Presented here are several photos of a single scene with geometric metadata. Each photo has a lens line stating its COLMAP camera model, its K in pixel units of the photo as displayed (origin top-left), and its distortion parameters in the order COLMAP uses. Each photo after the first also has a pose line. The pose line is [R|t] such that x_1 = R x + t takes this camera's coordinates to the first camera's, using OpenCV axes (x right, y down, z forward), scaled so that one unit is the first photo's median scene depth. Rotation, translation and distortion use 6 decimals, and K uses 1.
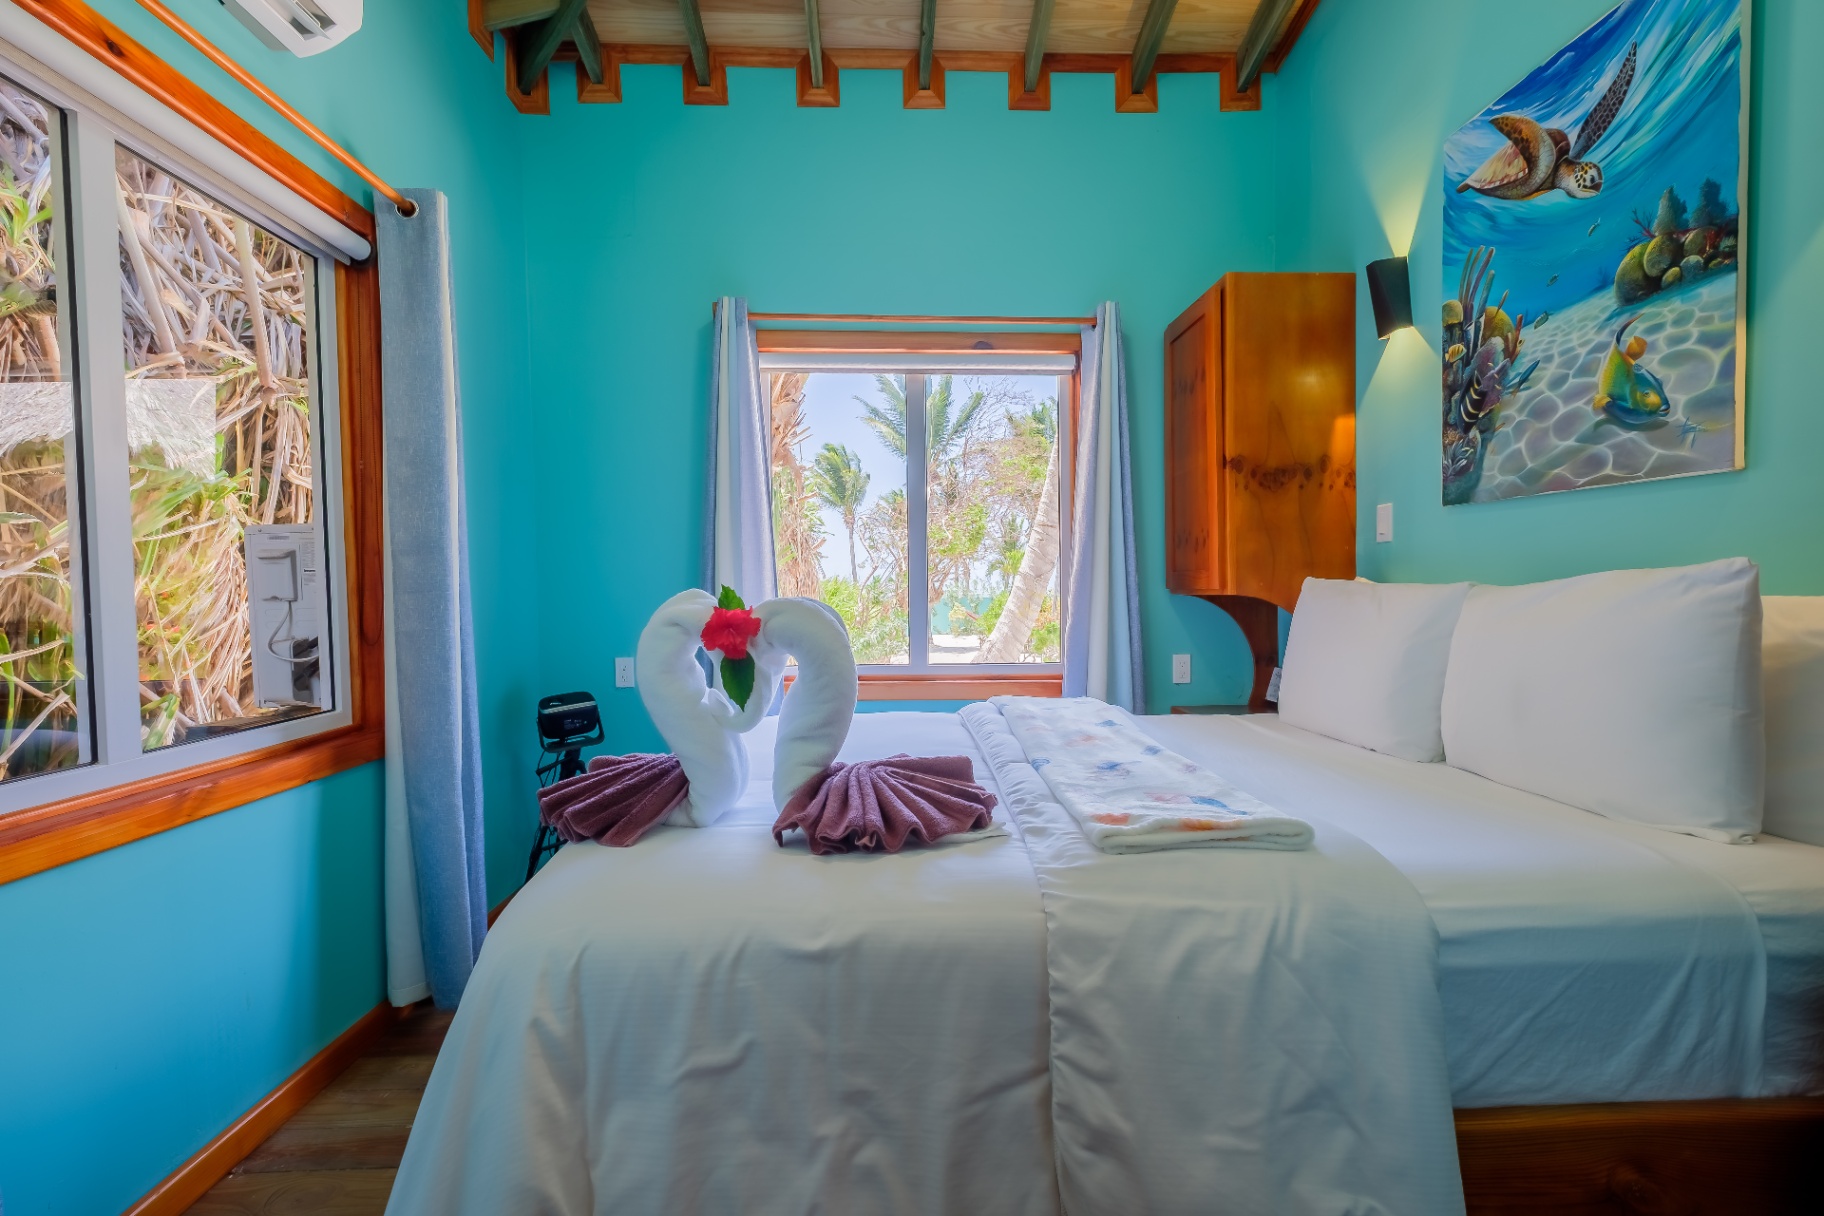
lens RADIAL K [[789.5, 0, 910.3], [0, 789.5, 609.8], [0, 0, 1]] dist [-0.004693, -0.001189]
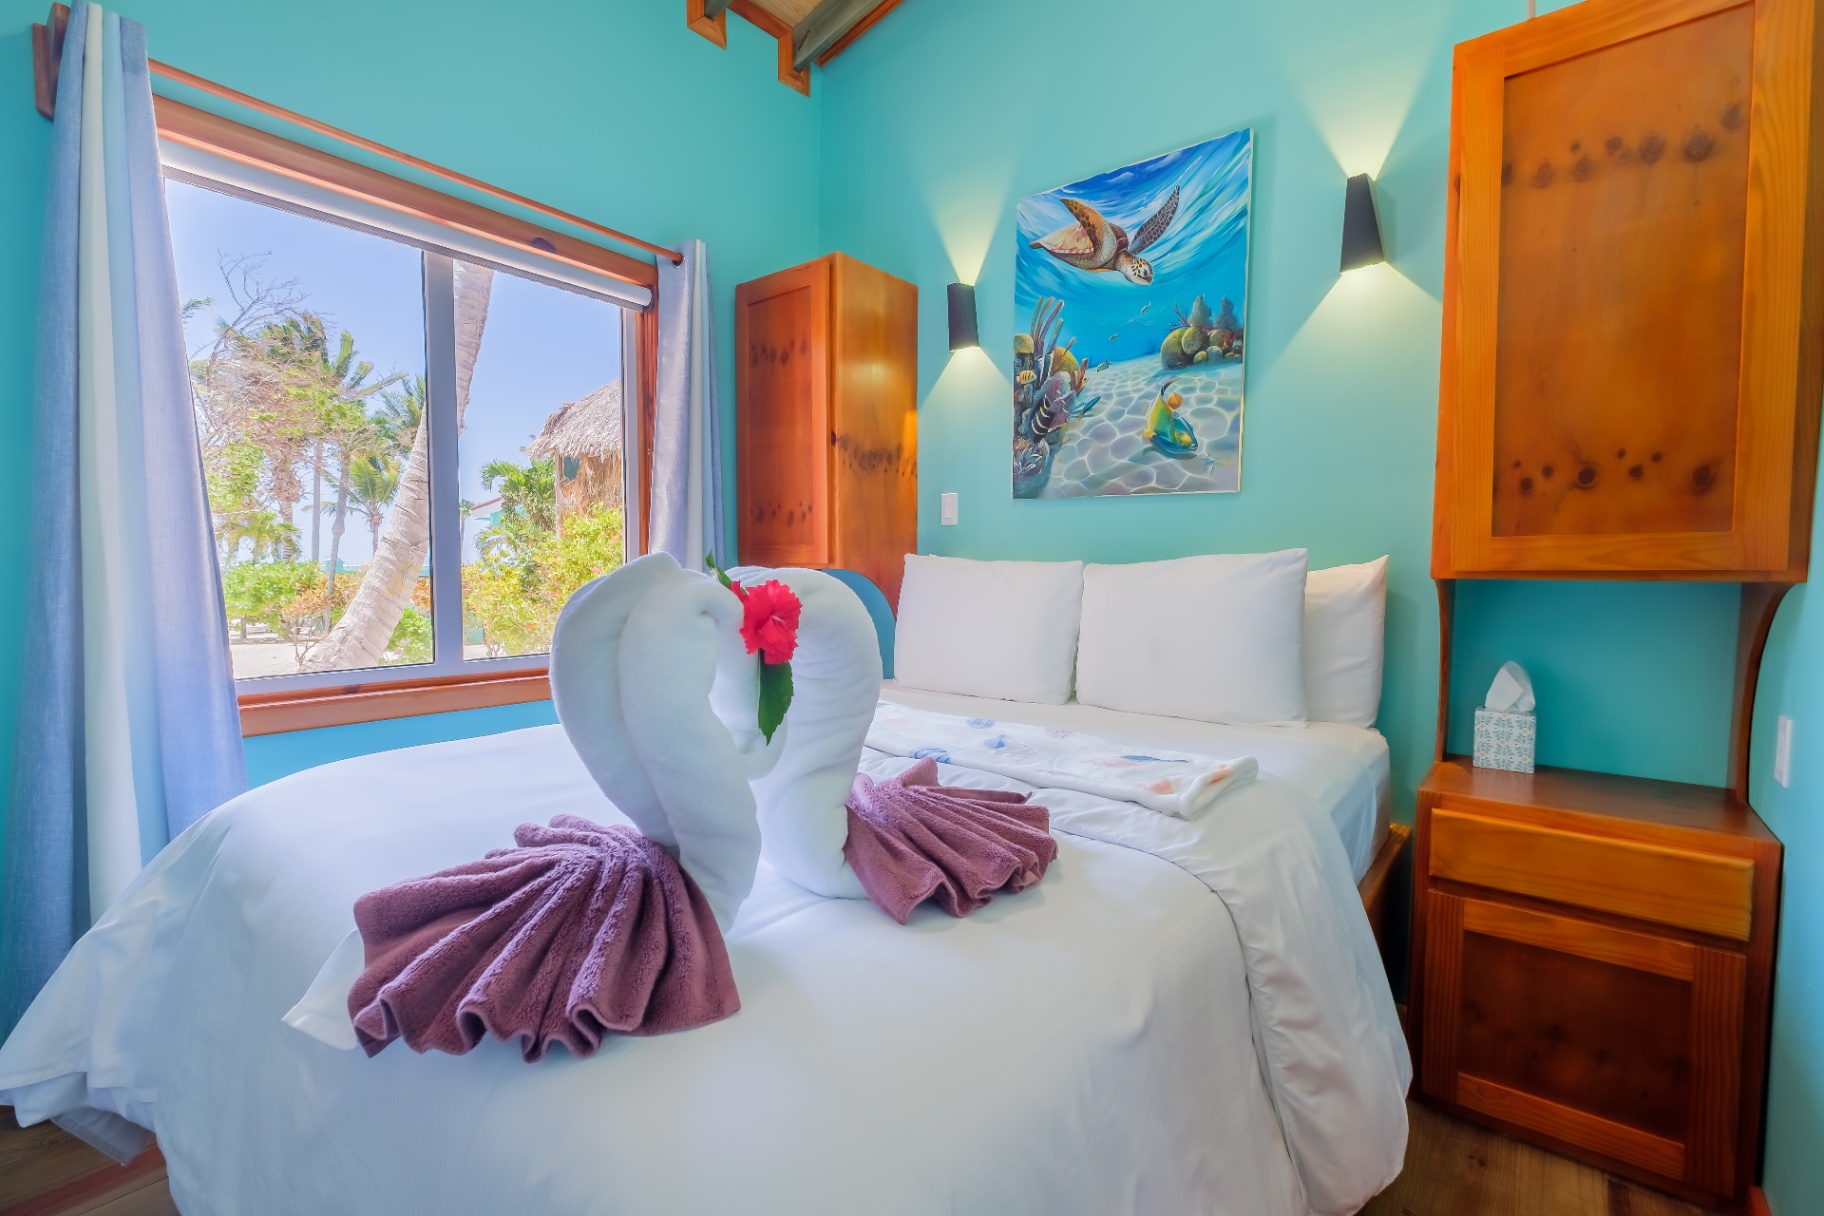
lens RADIAL K [[789.5, 0, 910.3], [0, 789.5, 609.8], [0, 0, 1]] dist [-0.004693, -0.001189]
pose [[0.659188, -0.029620, 0.751394, -0.423383], [0.005952, 0.999398, 0.034174, -0.001078], [-0.751954, -0.018054, 0.658968, 0.340258]]
